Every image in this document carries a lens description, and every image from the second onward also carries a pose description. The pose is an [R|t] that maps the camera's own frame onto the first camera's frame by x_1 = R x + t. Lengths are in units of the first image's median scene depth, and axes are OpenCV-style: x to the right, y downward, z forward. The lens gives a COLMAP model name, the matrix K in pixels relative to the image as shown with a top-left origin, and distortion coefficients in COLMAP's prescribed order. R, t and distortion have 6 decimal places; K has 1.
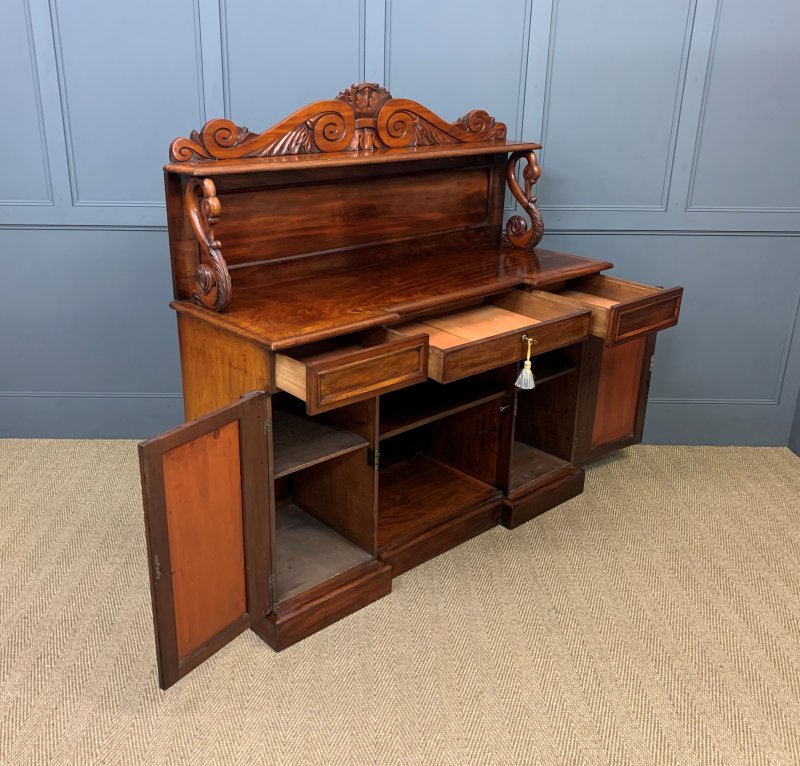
lens RADIAL K [[832.2, 0, 379.8], [0, 832.2, 345.4], [0, 0, 1]] dist [0.117921, 0.000000]
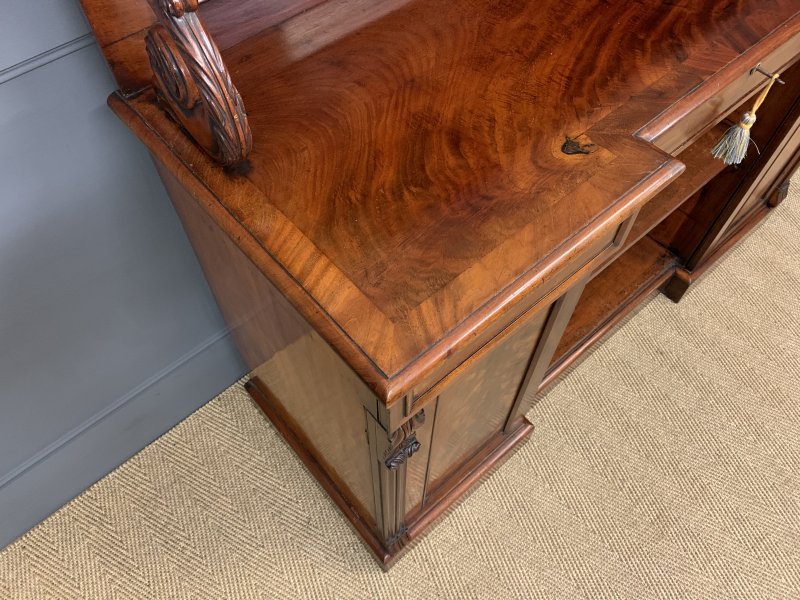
lens RADIAL K [[619.4, 0, 397.5], [0, 619.4, 293.3], [0, 0, 1]] dist [0.043748, -0.053508]
pose [[0.999831, 0.007911, -0.016581, -0.093824], [0.004131, 0.782645, 0.622455, -0.151318], [0.017901, -0.622419, 0.782480, 0.641536]]
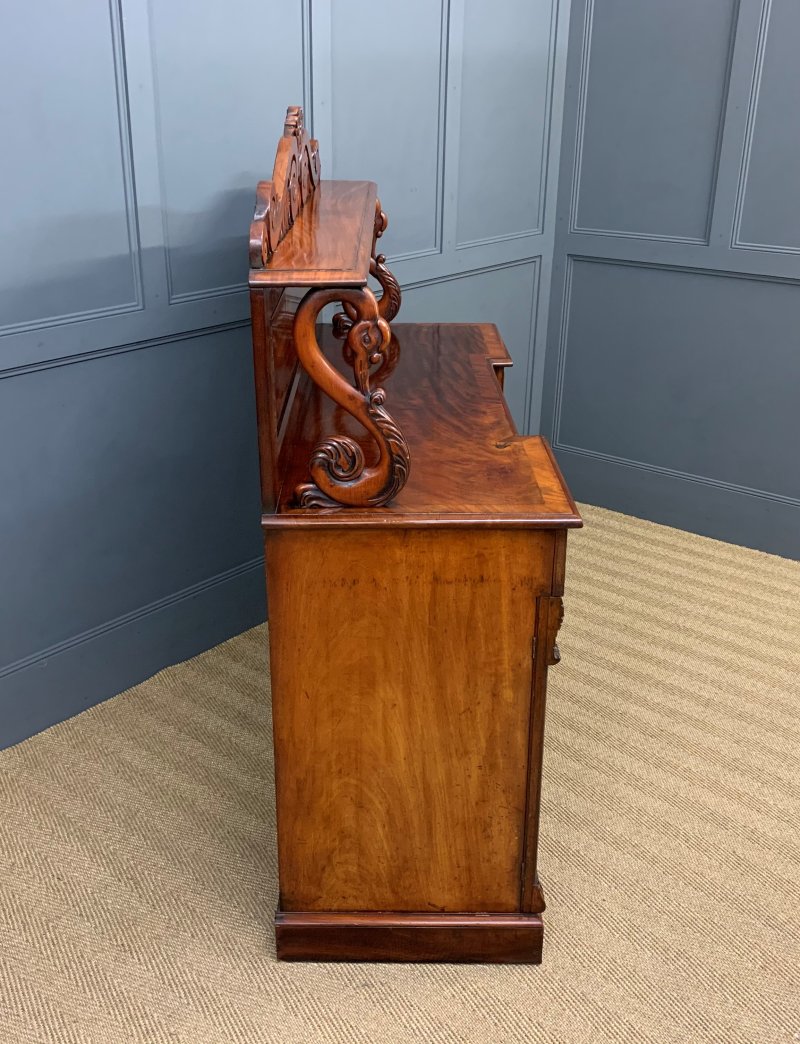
lens RADIAL K [[1056.3, 0, 372.1], [0, 1056.3, 505.5], [0, 0, 1]] dist [0.146868, 0.000000]
pose [[0.678410, -0.296037, 0.672400, -0.613313], [0.252455, 0.953428, 0.165053, -0.145289], [-0.689946, 0.057777, 0.721551, 0.401107]]
